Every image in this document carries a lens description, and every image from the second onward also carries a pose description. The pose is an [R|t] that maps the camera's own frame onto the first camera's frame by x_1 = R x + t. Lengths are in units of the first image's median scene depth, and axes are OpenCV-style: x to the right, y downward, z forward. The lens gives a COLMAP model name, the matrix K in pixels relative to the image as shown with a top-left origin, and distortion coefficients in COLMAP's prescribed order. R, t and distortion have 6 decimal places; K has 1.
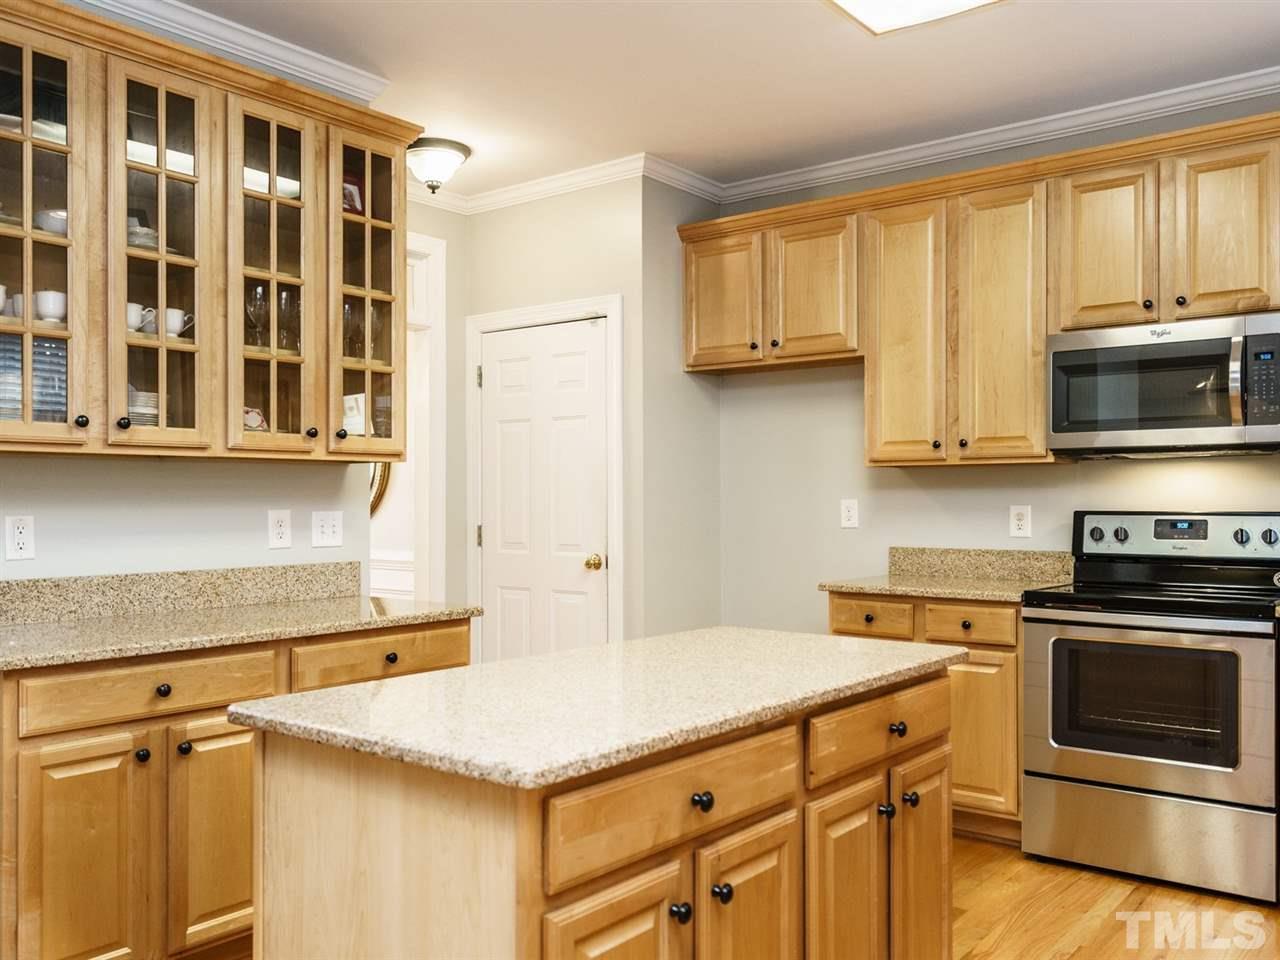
lens RADIAL K [[1096.4, 0, 635.2], [0, 1096.4, 498.3], [0, 0, 1]] dist [0.007215, 0.003211]
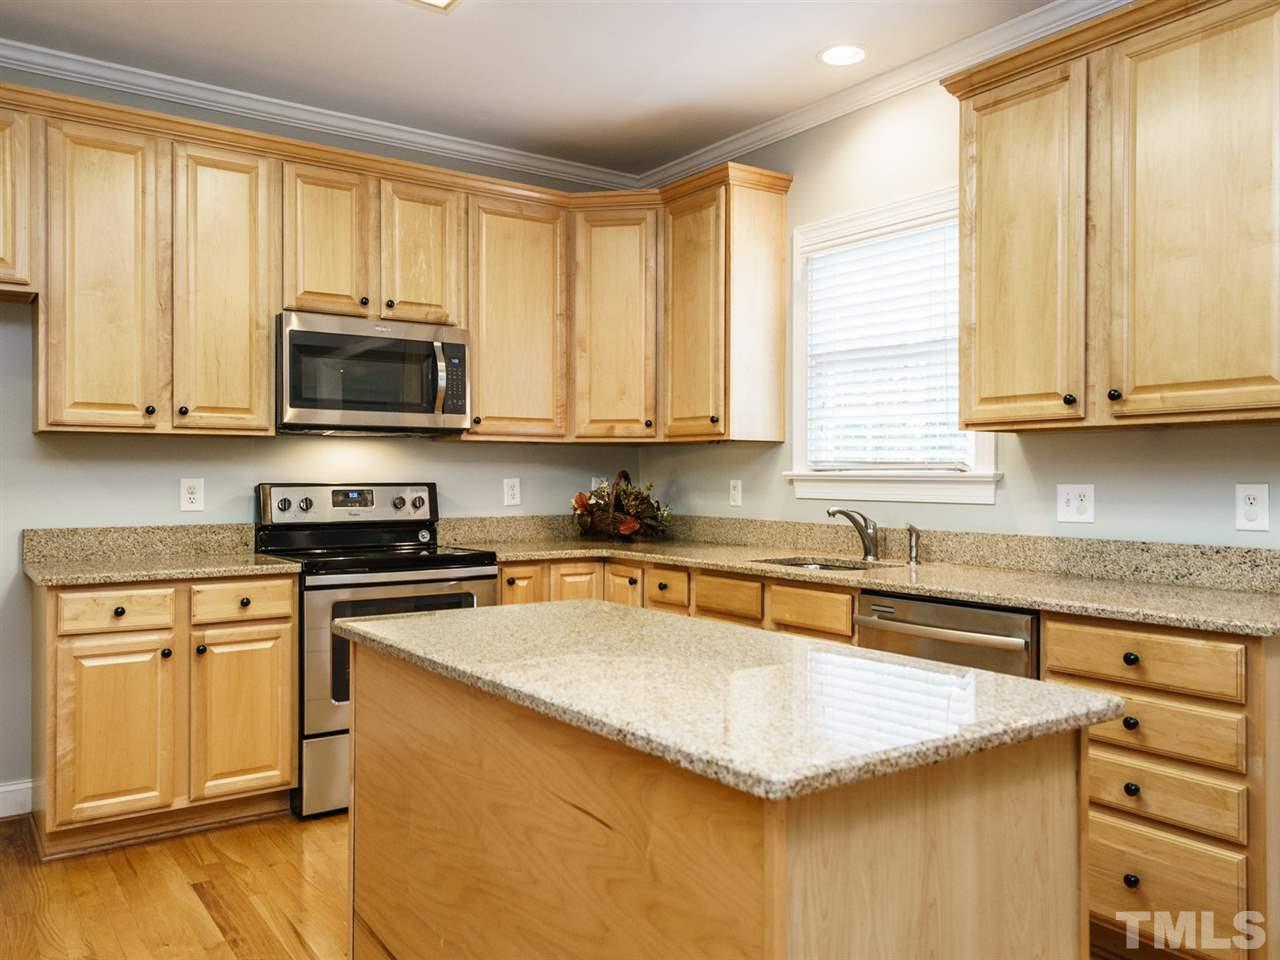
lens RADIAL K [[1006.4, 0, 640.0], [0, 1006.4, 480.0], [0, 0, 1]] dist [0.030276, -0.000333]
pose [[0.282757, -0.002292, 0.959189, -0.431369], [-0.002530, 0.999992, 0.003135, 0.004686], [-0.959188, -0.003313, 0.282749, 0.403868]]
